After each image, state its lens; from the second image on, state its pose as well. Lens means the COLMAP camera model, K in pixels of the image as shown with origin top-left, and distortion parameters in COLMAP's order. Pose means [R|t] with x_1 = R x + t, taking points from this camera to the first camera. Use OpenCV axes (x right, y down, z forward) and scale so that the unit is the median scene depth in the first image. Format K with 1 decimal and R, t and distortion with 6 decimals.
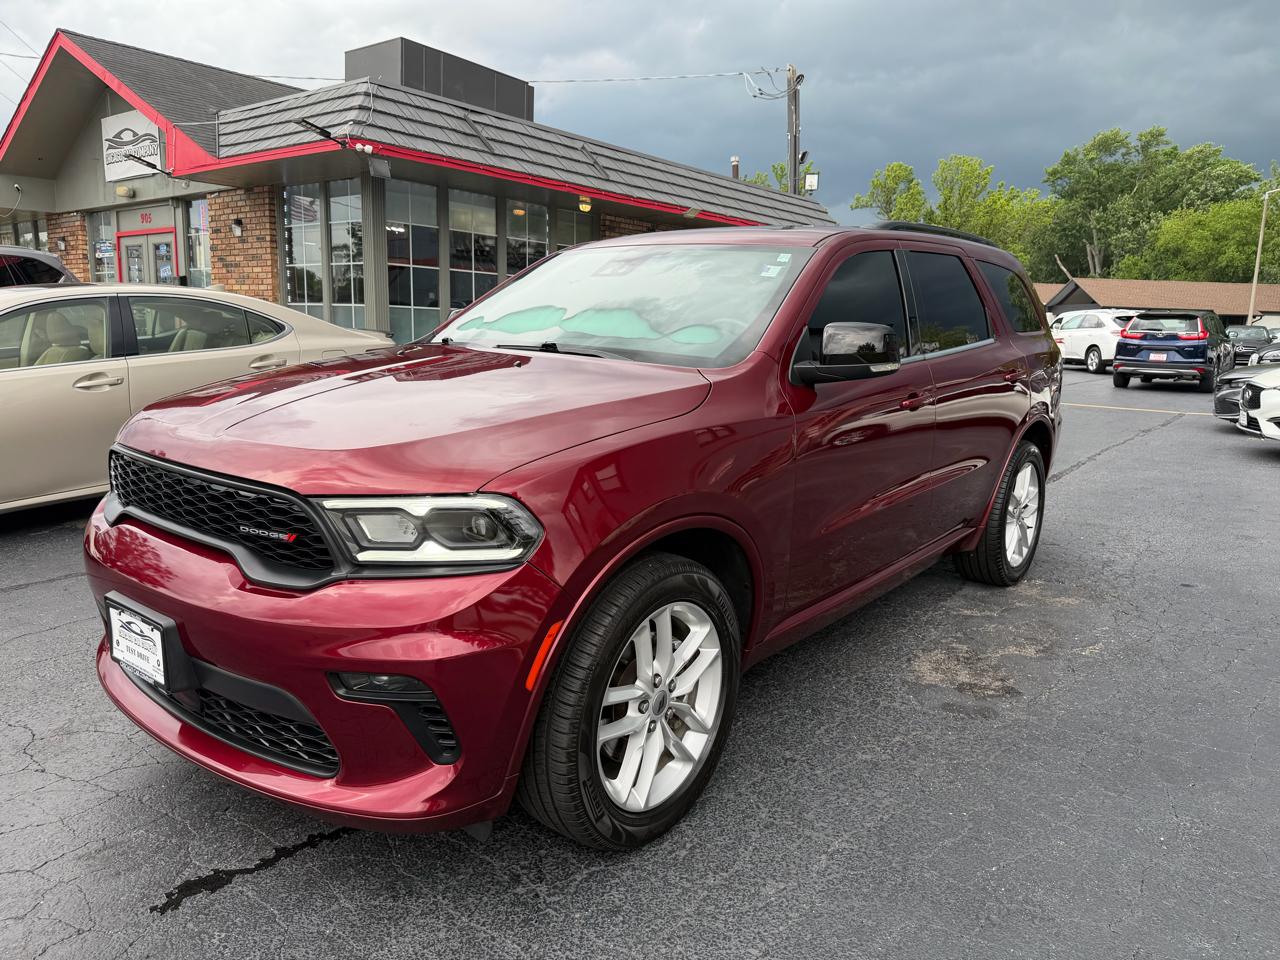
lens RADIAL K [[903.2, 0, 636.6], [0, 903.2, 478.0], [0, 0, 1]] dist [0.020507, -0.031039]
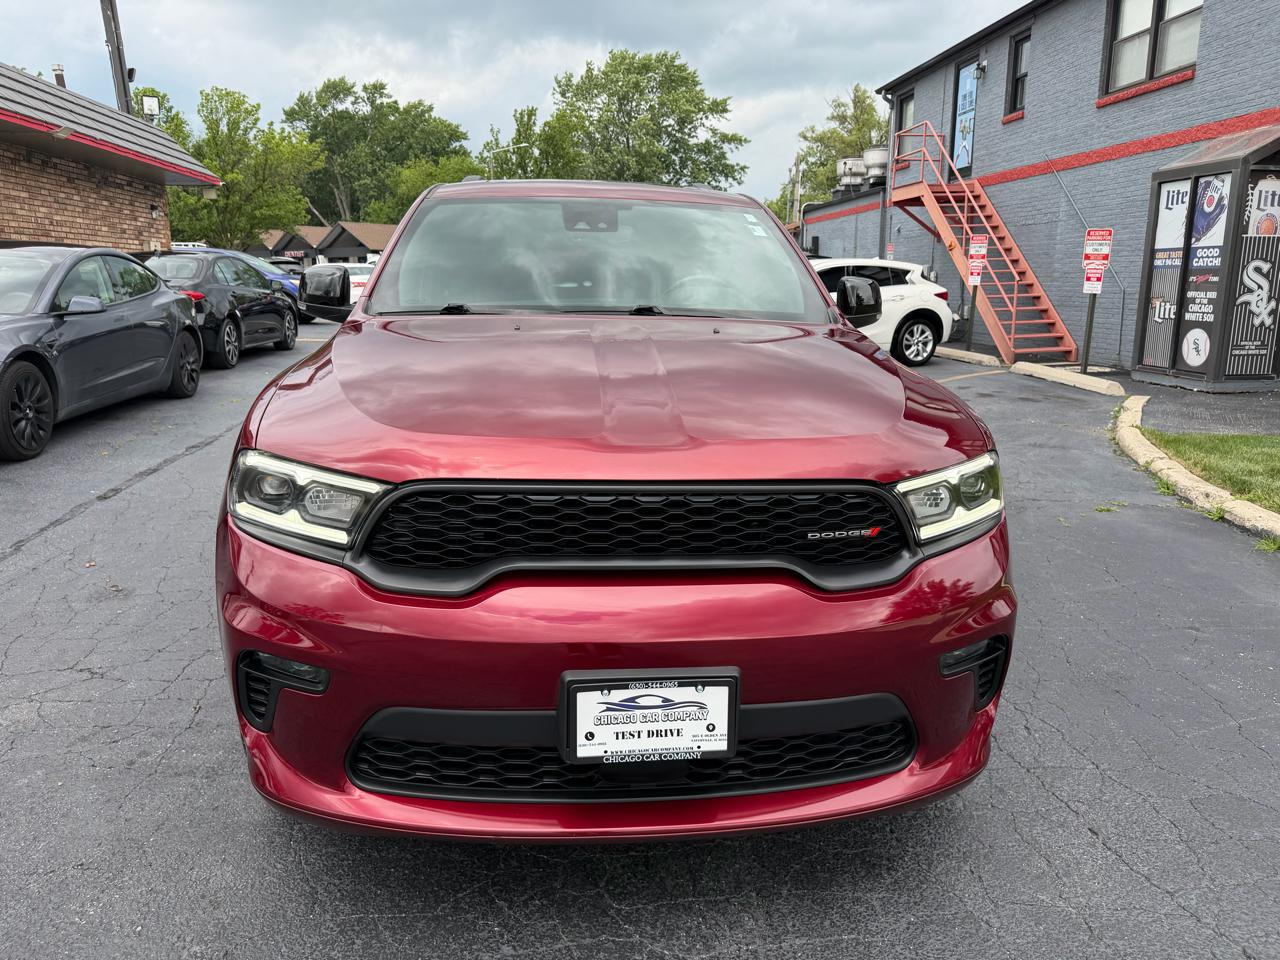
lens RADIAL K [[902.7, 0, 634.5], [0, 902.7, 471.0], [0, 0, 1]] dist [0.018337, -0.025739]
pose [[0.719533, -0.161714, 0.675368, -0.248989], [0.124687, 0.986789, 0.103441, -0.025583], [-0.683173, 0.009781, 0.730191, 0.106364]]
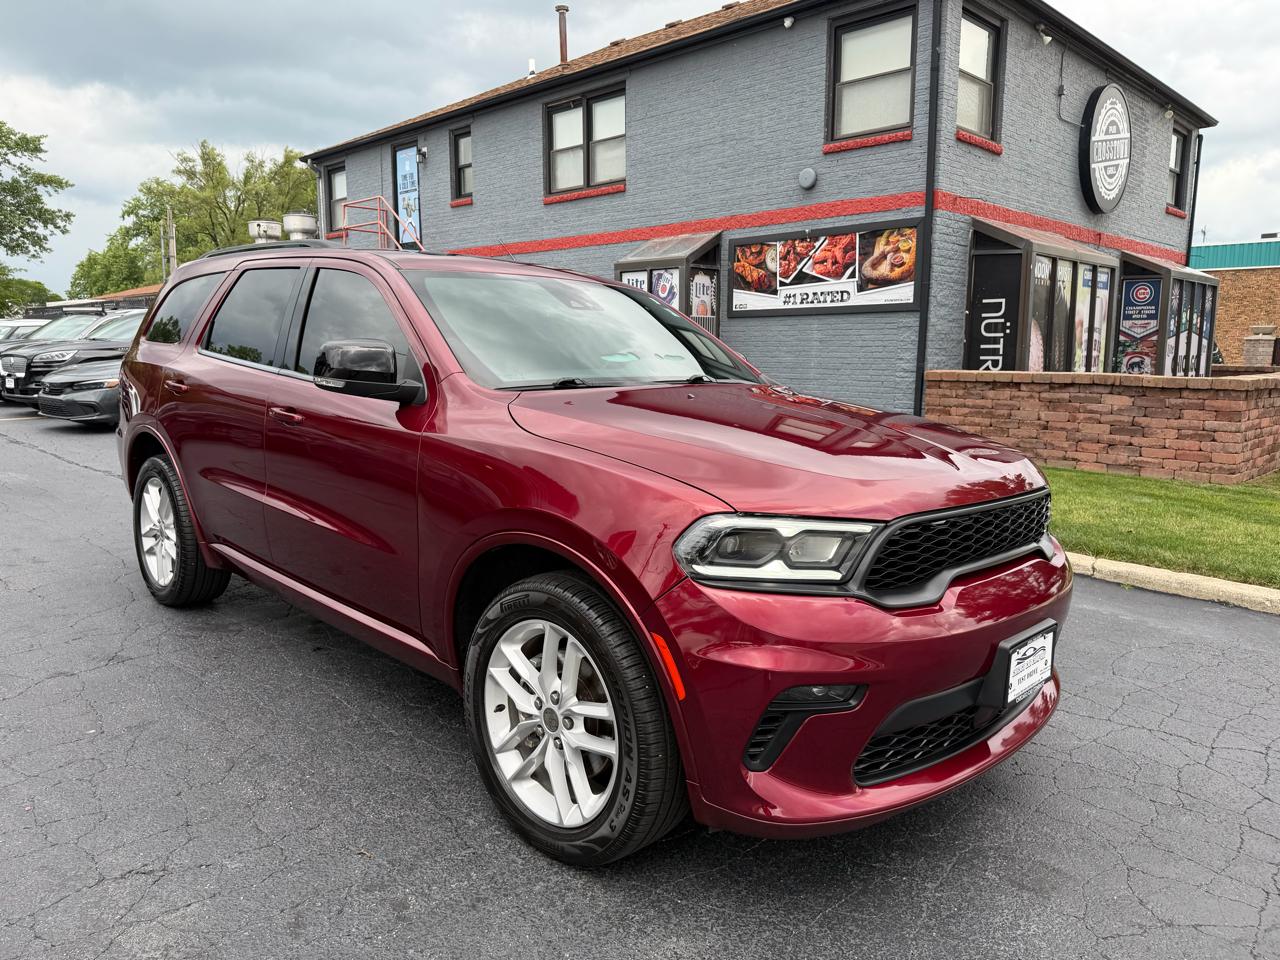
lens RADIAL K [[895.1, 0, 640.0], [0, 895.1, 480.0], [0, 0, 1]] dist [0.094868, -0.153974]
pose [[0.120921, -0.163210, 0.979153, -0.391683], [0.155931, 0.977268, 0.143639, -0.063578], [-0.980339, 0.135311, 0.143622, 0.303333]]
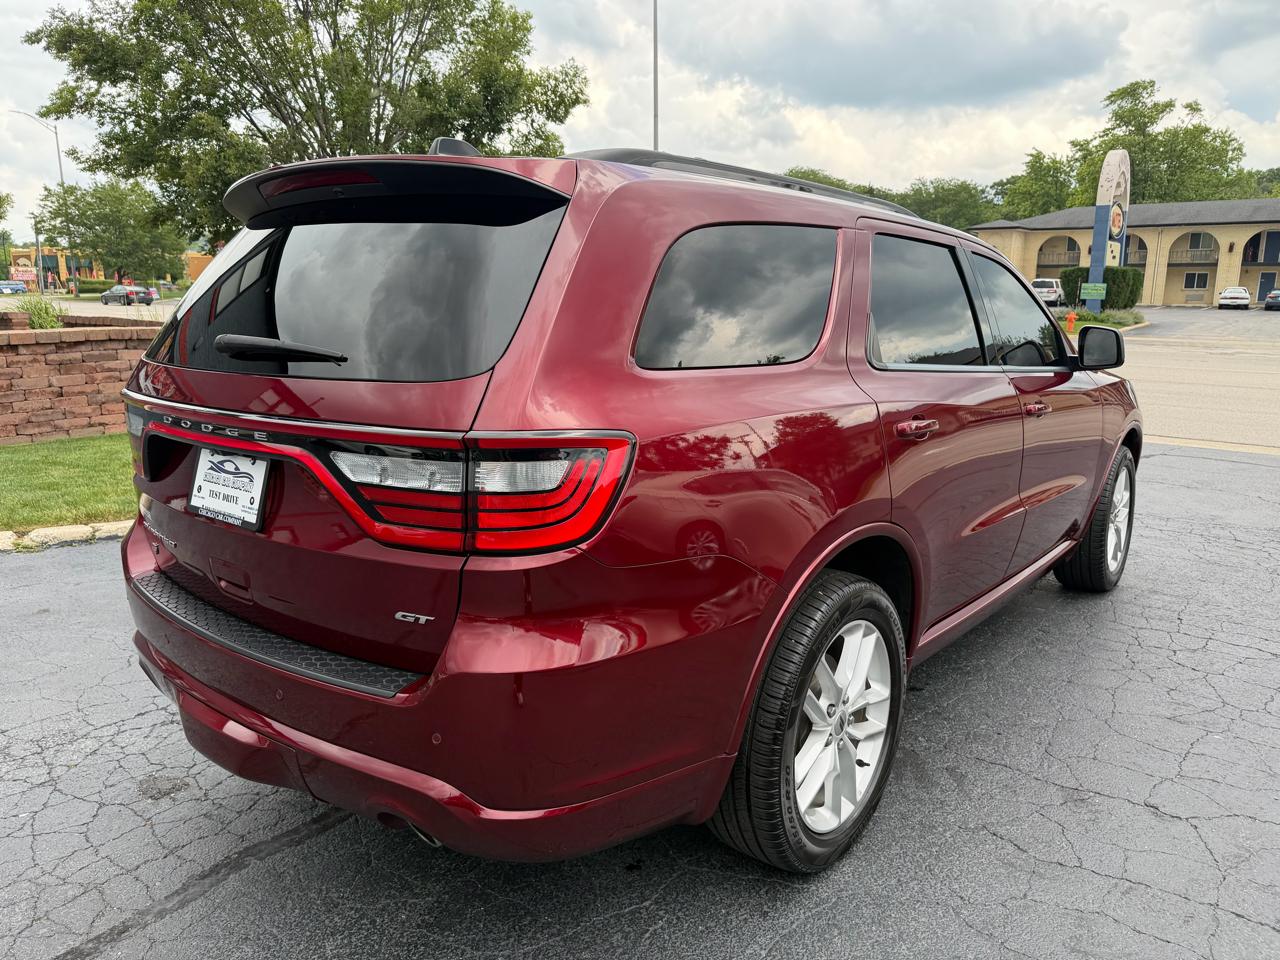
lens RADIAL K [[909.1, 0, 645.3], [0, 909.1, 492.8], [0, 0, 1]] dist [0.001179, 0.000999]
pose [[-0.999514, -0.023887, -0.020045, 0.155775], [-0.029699, 0.925201, 0.378315, -0.173197], [0.009509, 0.378726, -0.925460, 0.891423]]
